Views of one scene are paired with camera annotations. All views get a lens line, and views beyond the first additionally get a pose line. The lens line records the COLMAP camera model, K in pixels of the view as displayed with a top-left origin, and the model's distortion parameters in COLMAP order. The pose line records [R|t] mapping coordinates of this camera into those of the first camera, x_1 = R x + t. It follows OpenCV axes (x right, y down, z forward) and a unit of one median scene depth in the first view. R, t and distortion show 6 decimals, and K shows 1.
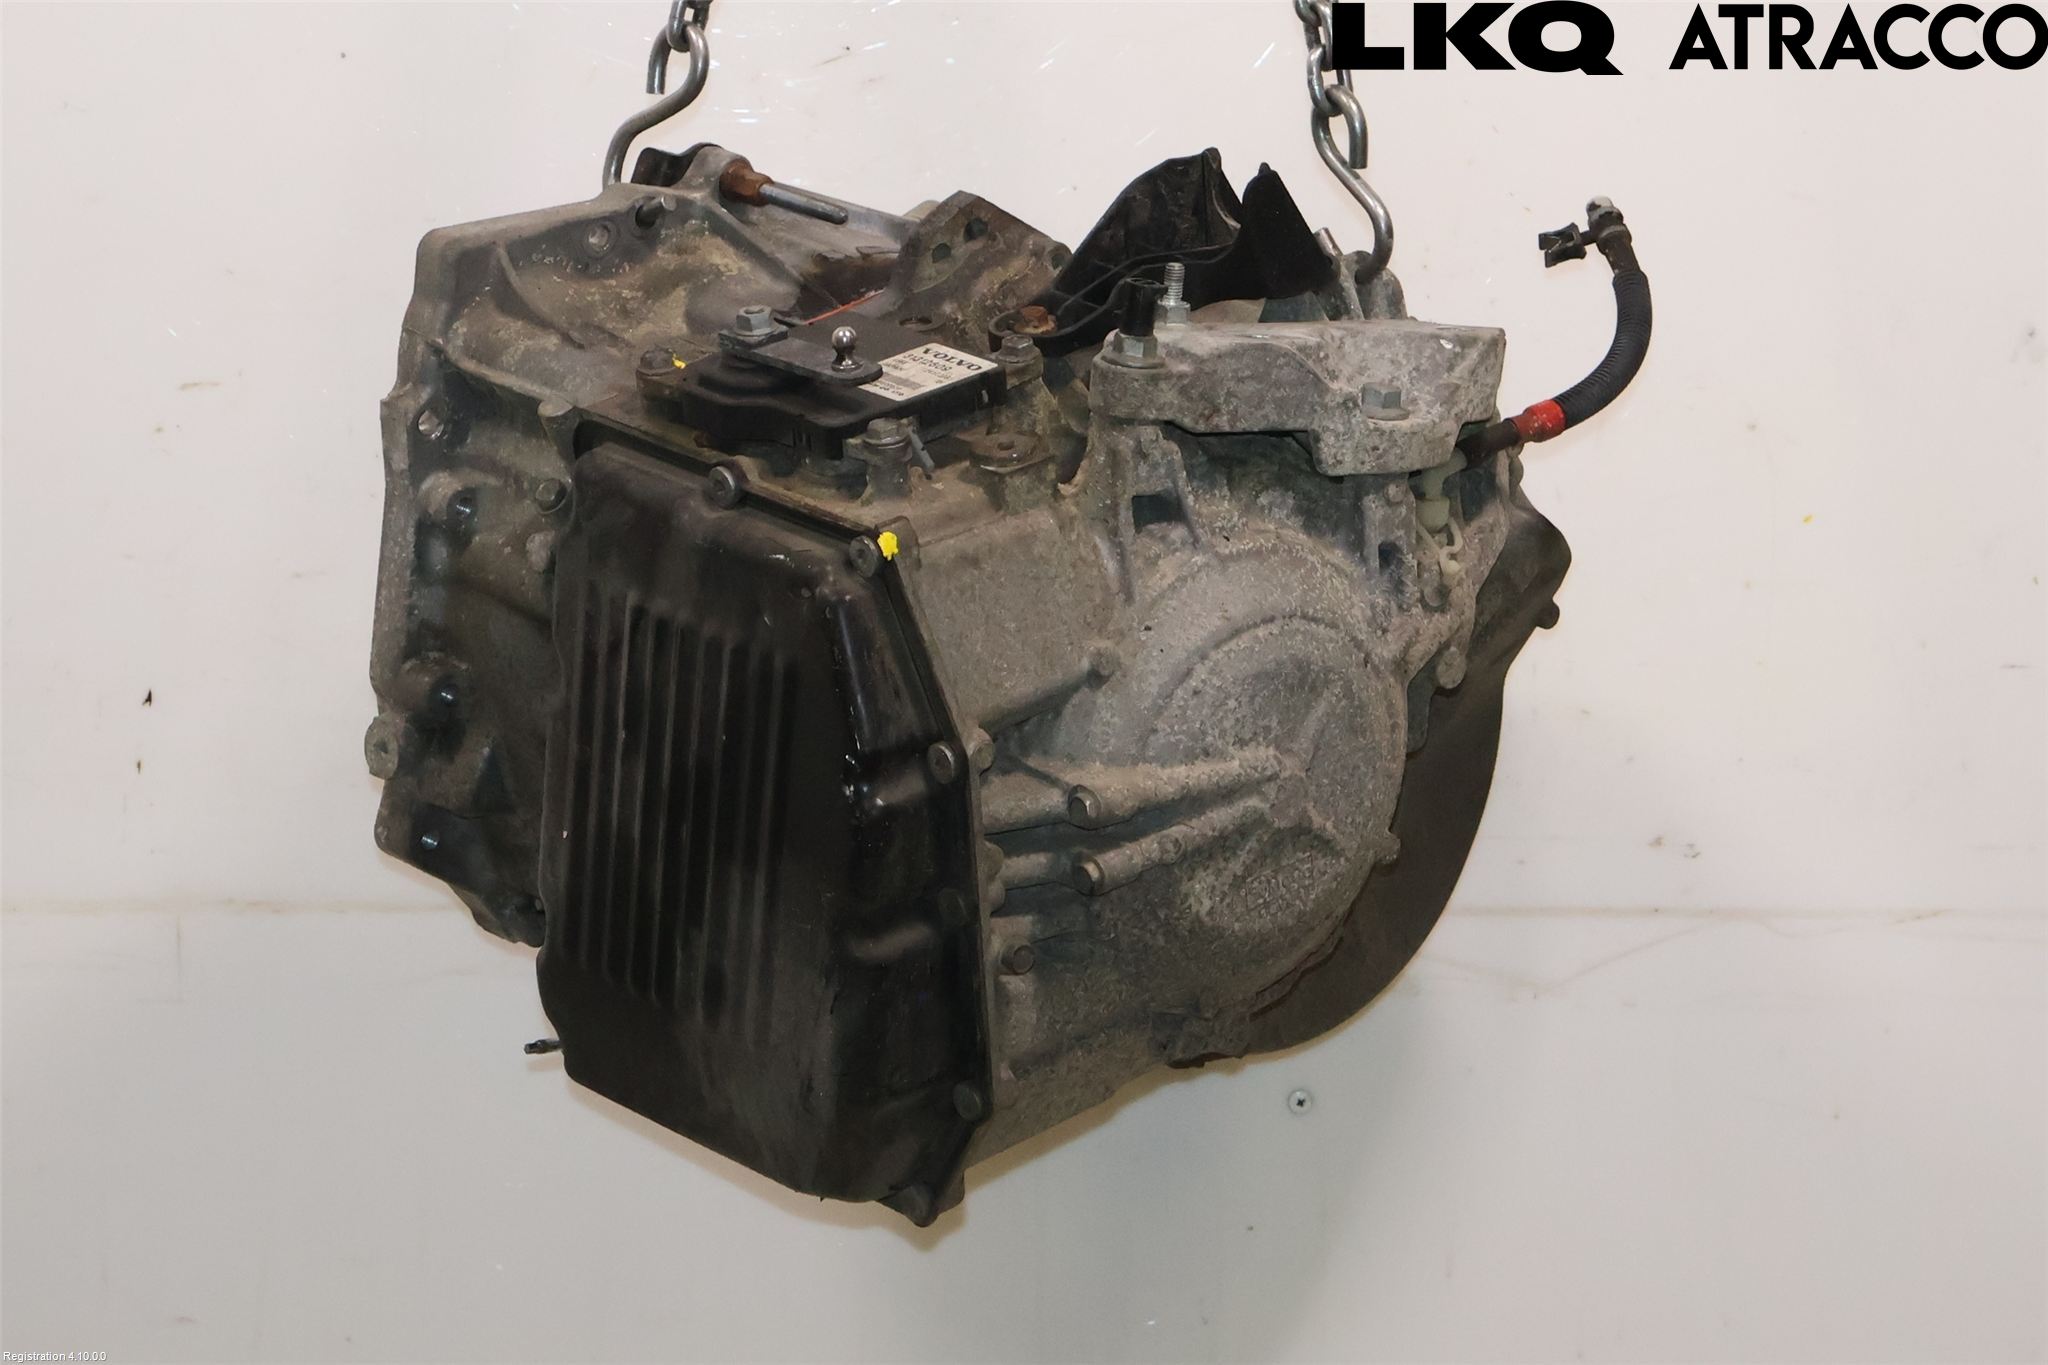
lens RADIAL K [[4503.6, 0, 1024.2], [0, 4503.6, 685.6], [0, 0, 1]] dist [0.035440, 0.000000]
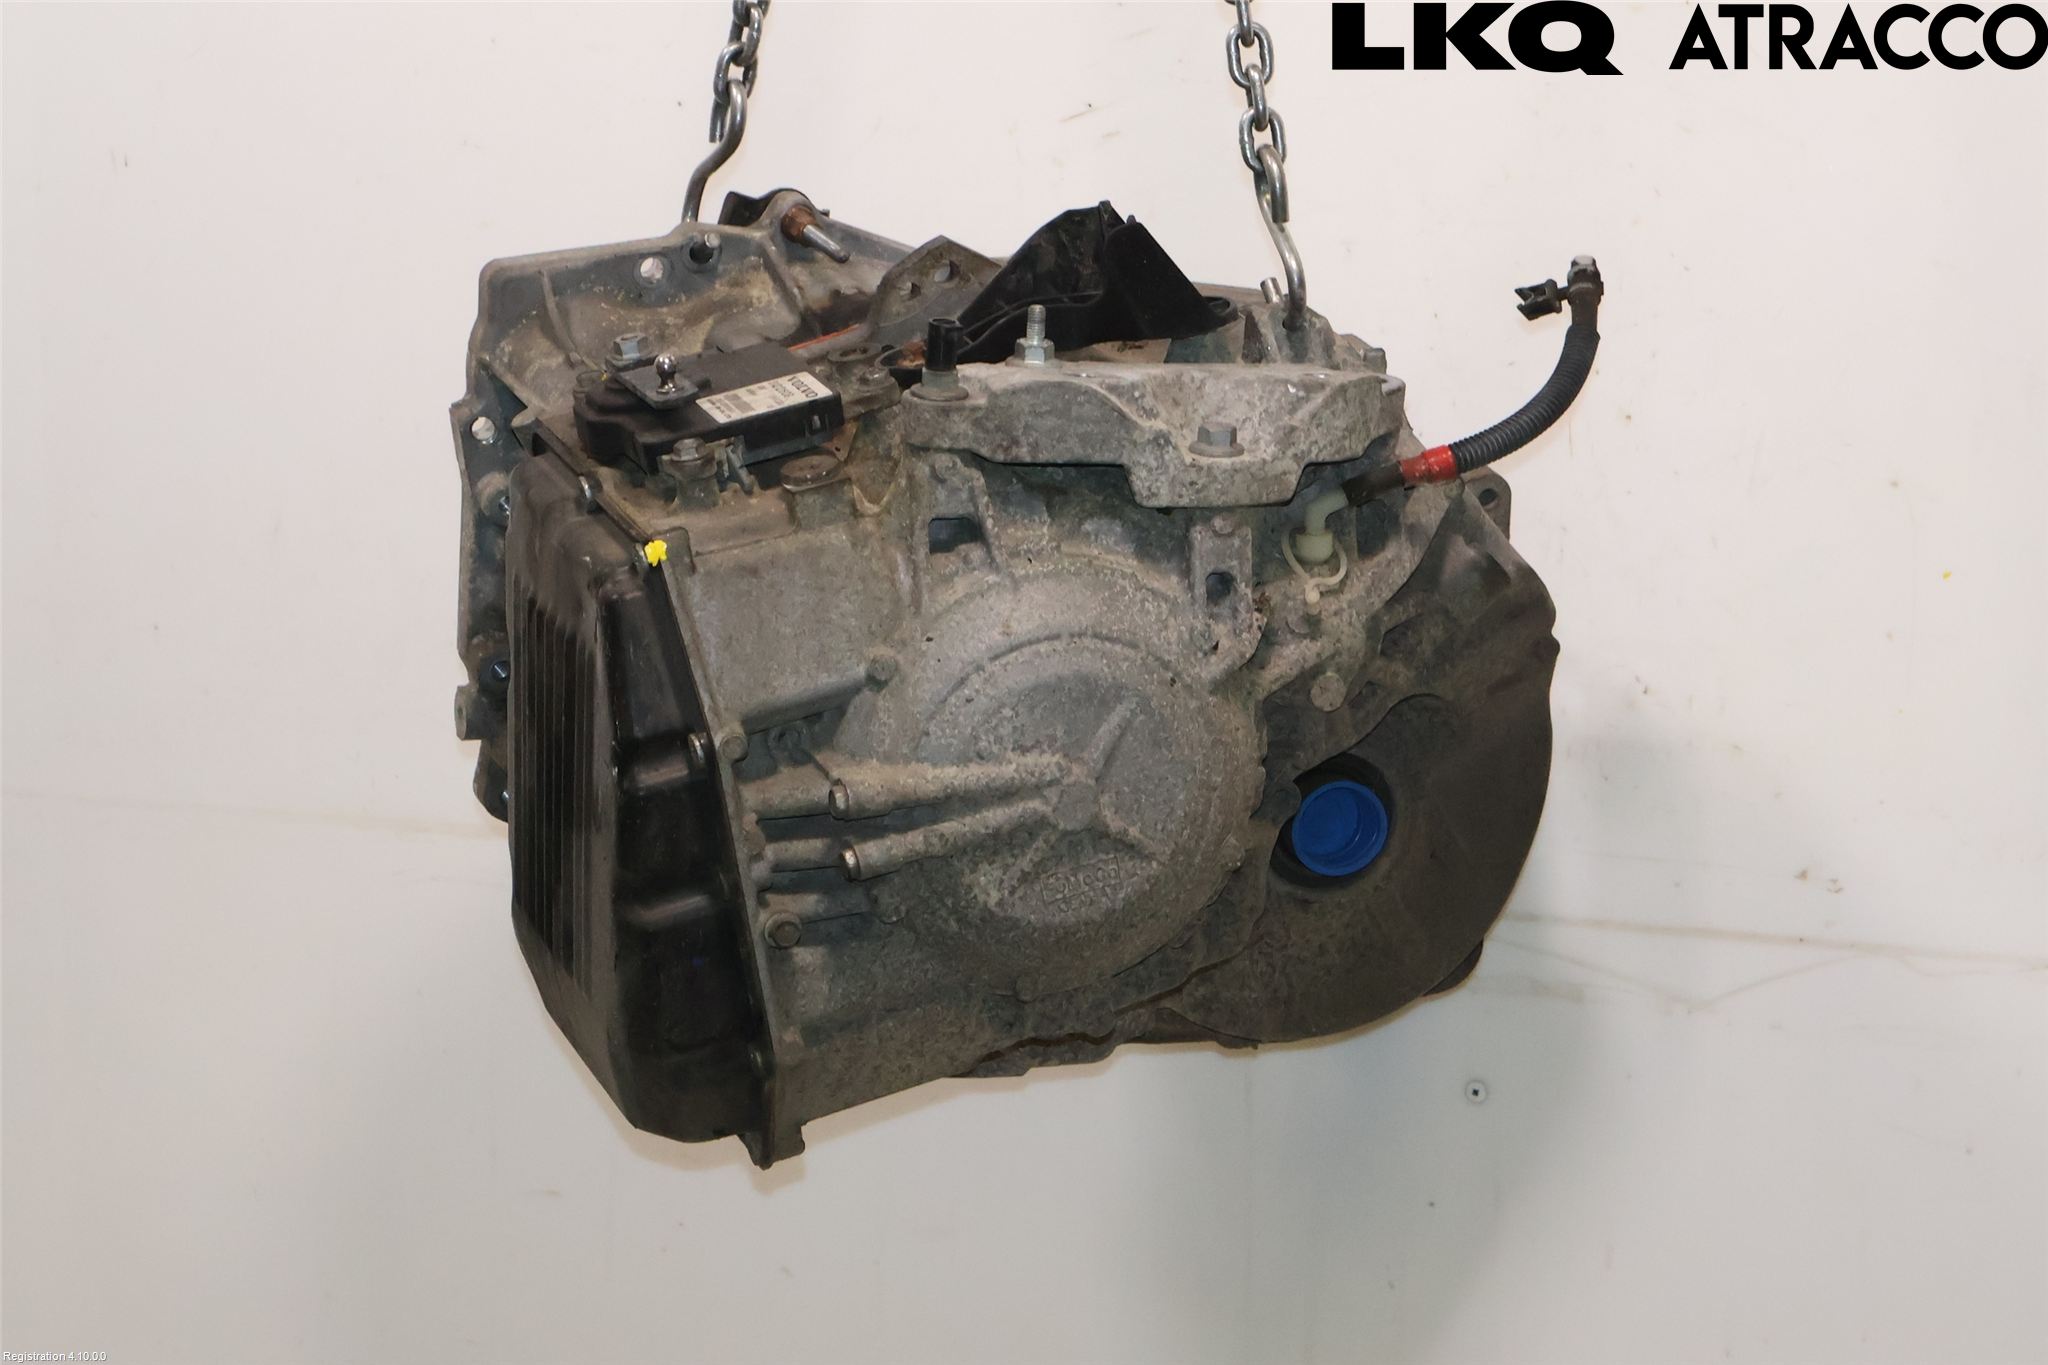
lens RADIAL K [[4090.6, 0, 1024.5], [0, 4090.6, 671.8], [0, 0, 1]] dist [0.074562, 0.000000]
pose [[0.962929, 0.050310, -0.265021, 0.302829], [-0.050976, 0.998690, 0.004372, -0.010002], [0.264894, 0.009300, 0.964233, 0.049294]]
